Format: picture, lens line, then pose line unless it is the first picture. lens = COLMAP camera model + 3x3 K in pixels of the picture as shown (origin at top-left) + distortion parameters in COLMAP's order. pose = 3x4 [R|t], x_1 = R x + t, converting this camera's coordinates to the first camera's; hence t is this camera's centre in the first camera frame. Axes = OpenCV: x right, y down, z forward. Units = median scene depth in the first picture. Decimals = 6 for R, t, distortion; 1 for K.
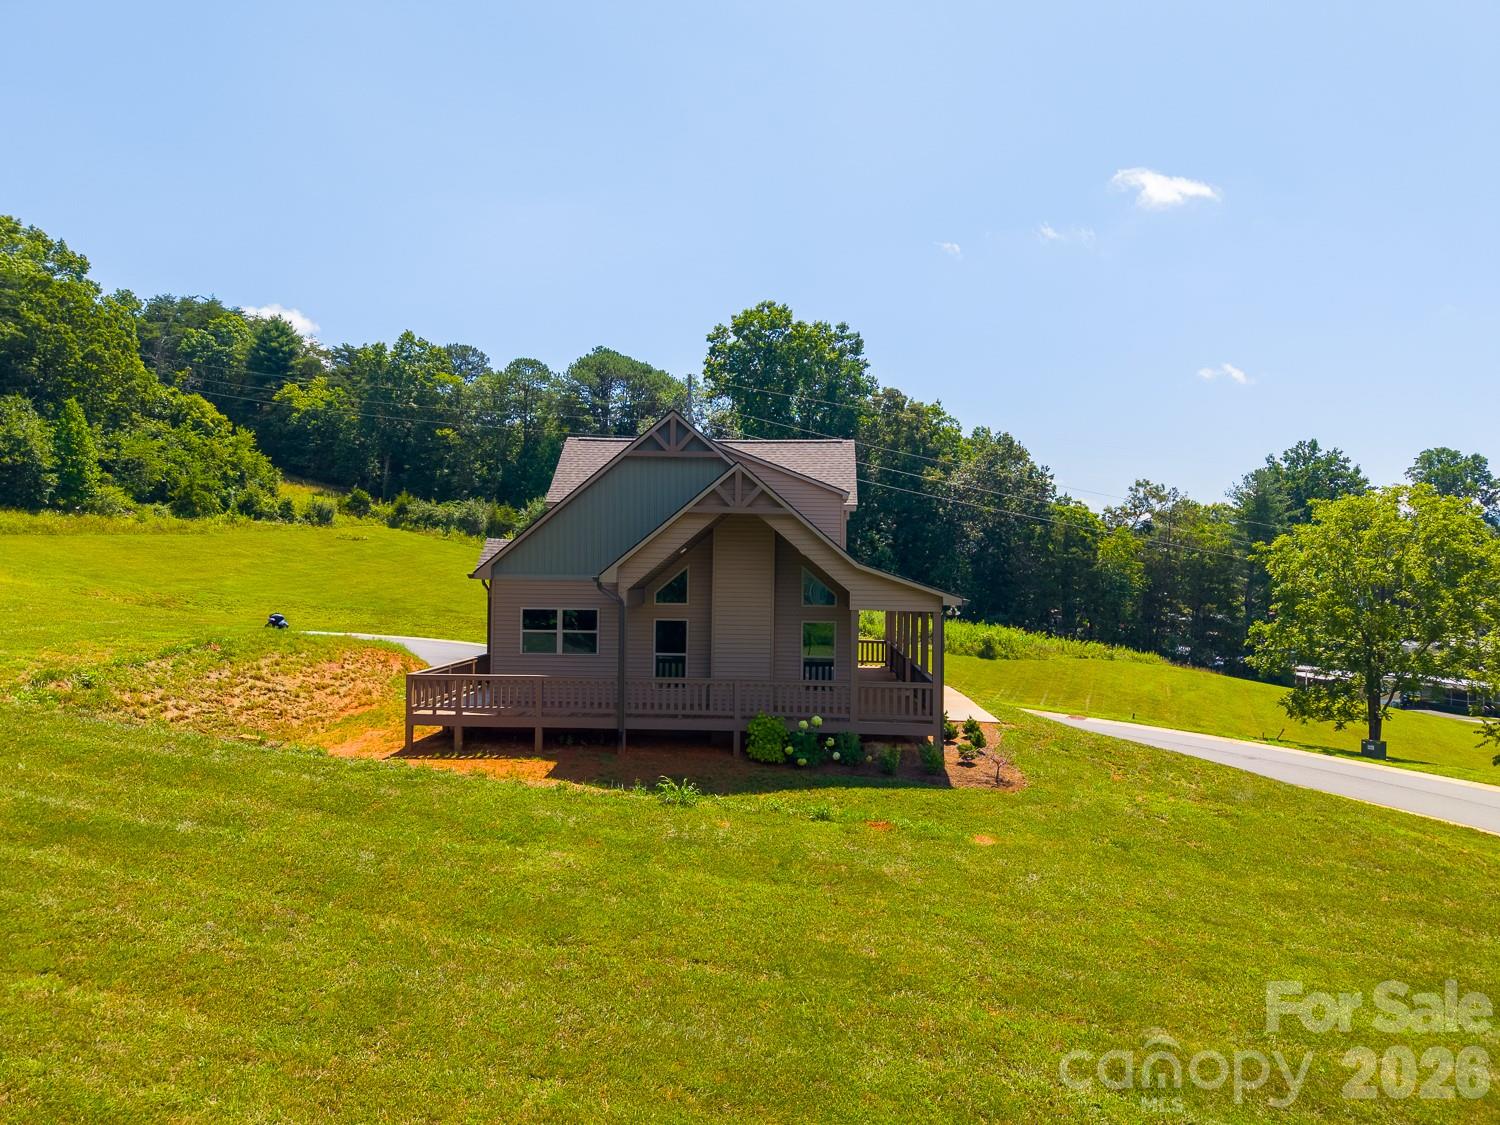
lens RADIAL K [[1013.8, 0, 750.0], [0, 1013.8, 562.5], [0, 0, 1]] dist [0.044638, -0.055429]
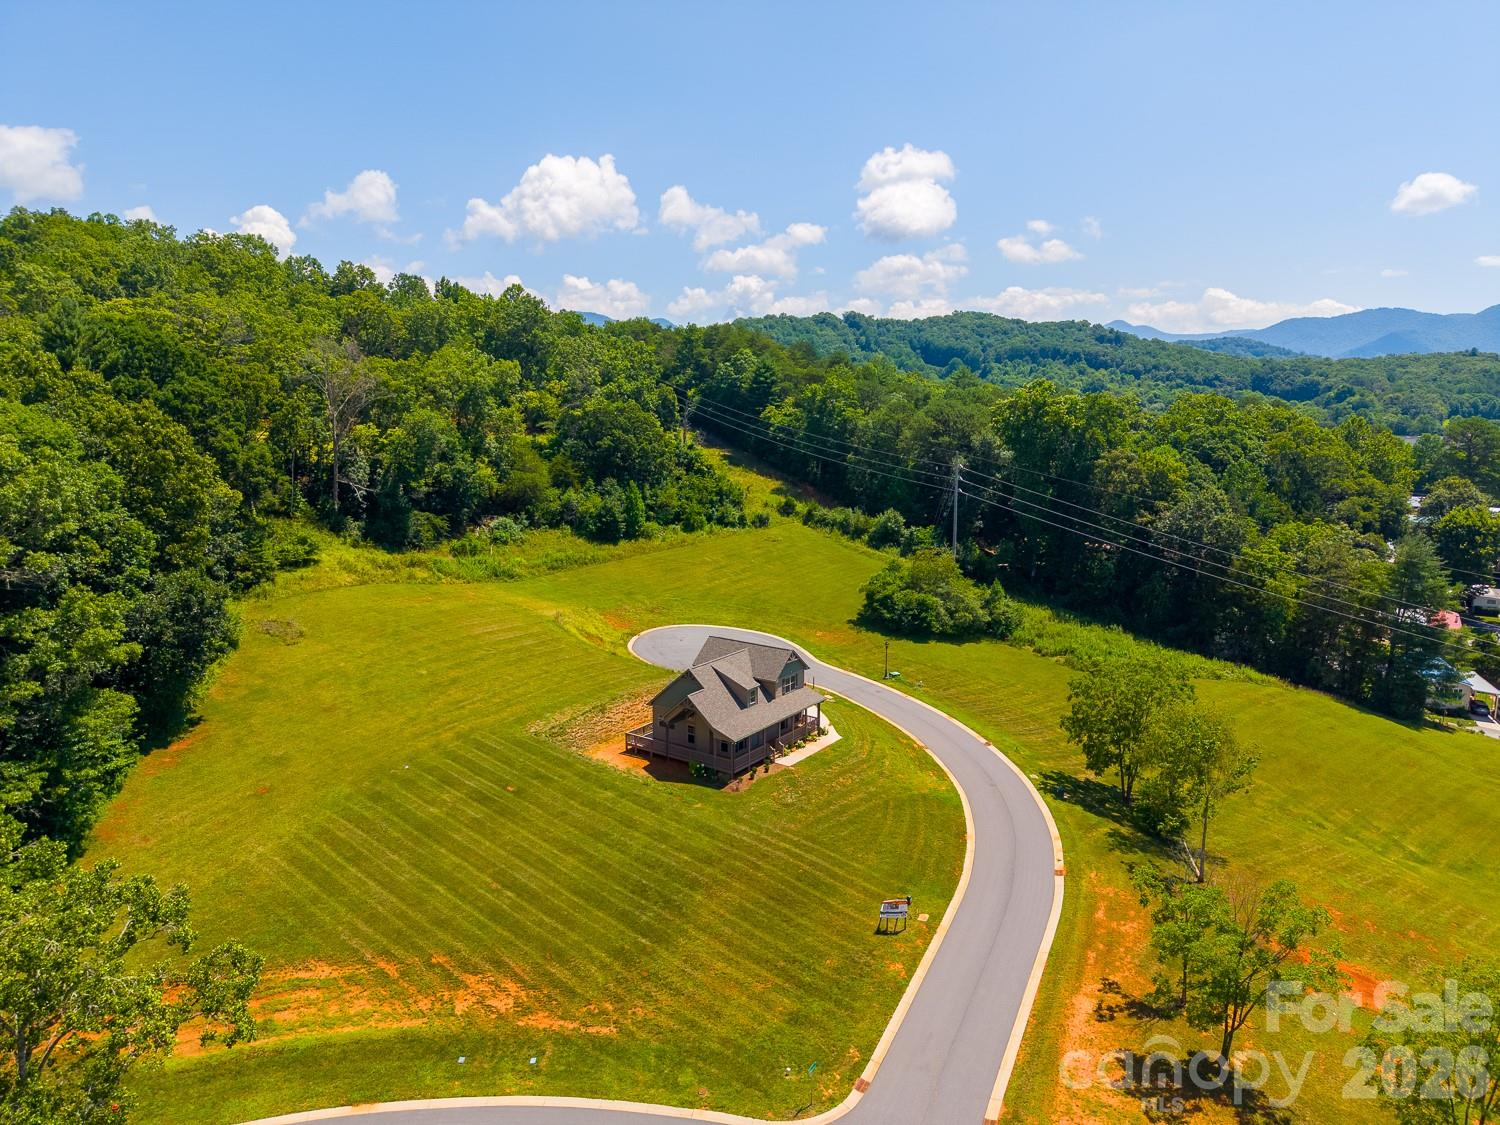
lens RADIAL K [[1000.0, 0, 743.8], [0, 1000.0, 562.9], [0, 0, 1]] dist [0.040114, -0.043623]
pose [[0.842413, 0.076602, -0.533360, 0.509207], [0.016108, 0.985821, 0.167027, -0.290004], [0.538592, -0.149297, 0.829234, -0.464544]]
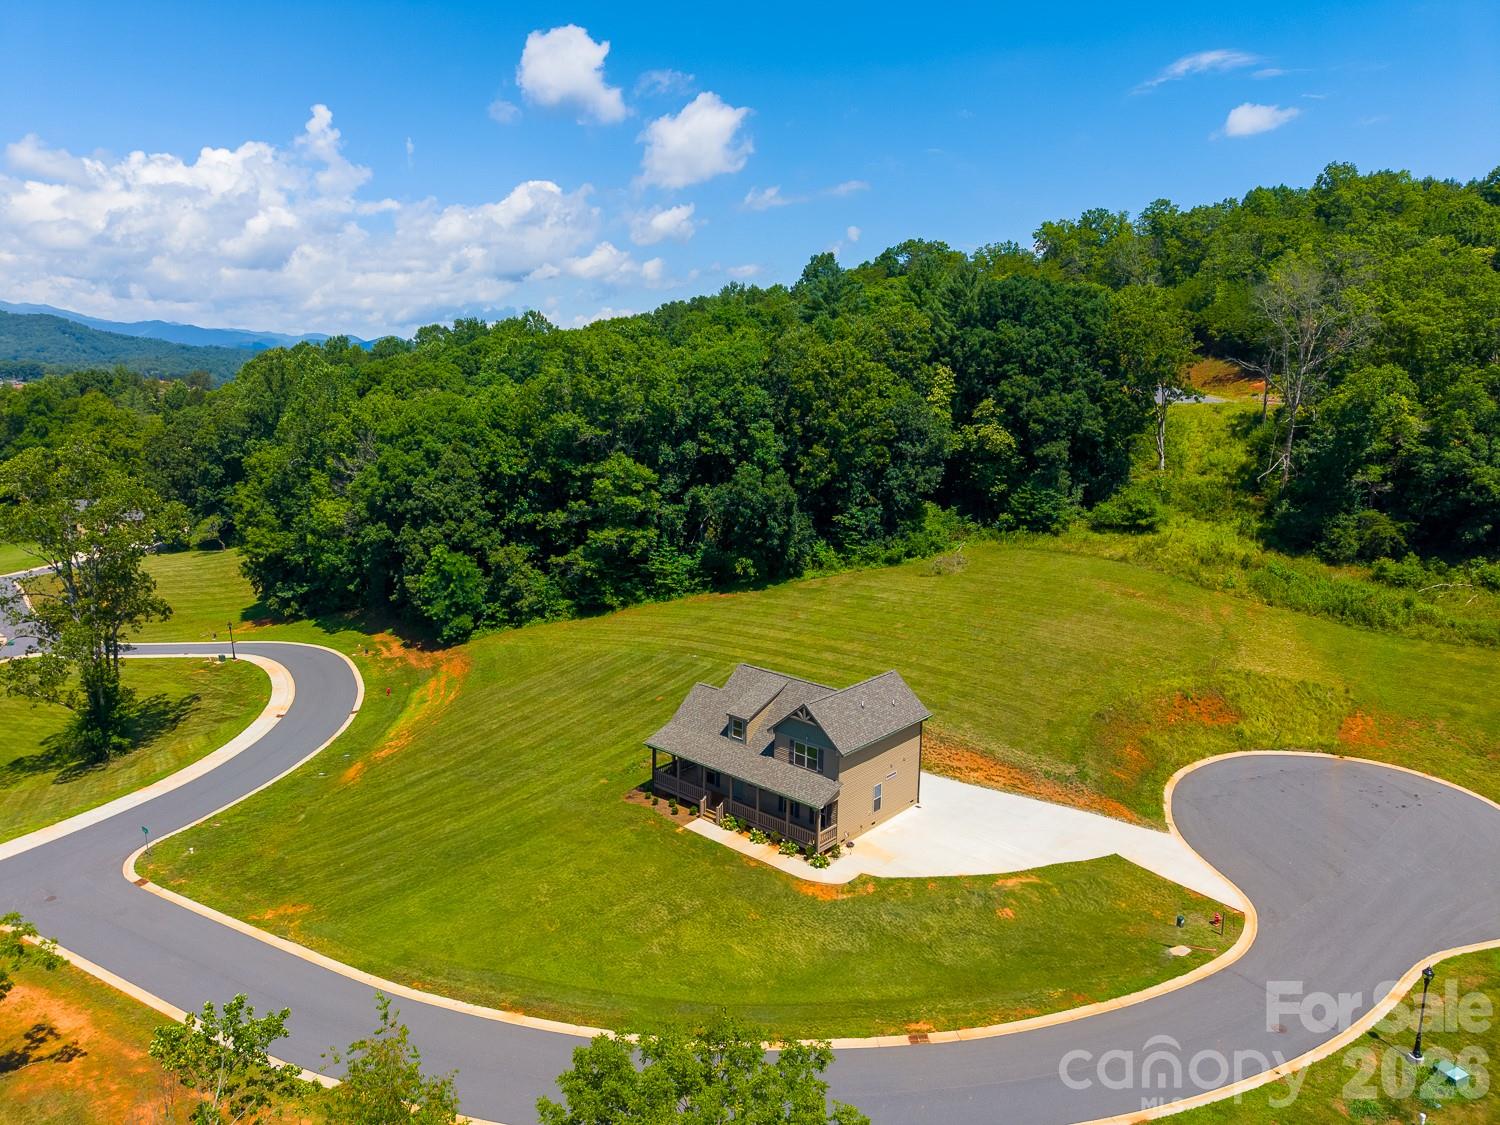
lens RADIAL K [[1013.8, 0, 750.0], [0, 1013.8, 562.5], [0, 0, 1]] dist [0.044638, -0.055429]
pose [[-0.615162, 0.130534, -0.777520, 0.533717], [-0.016474, 0.983855, 0.178209, -0.240680], [0.788229, 0.122436, -0.603079, 0.687426]]
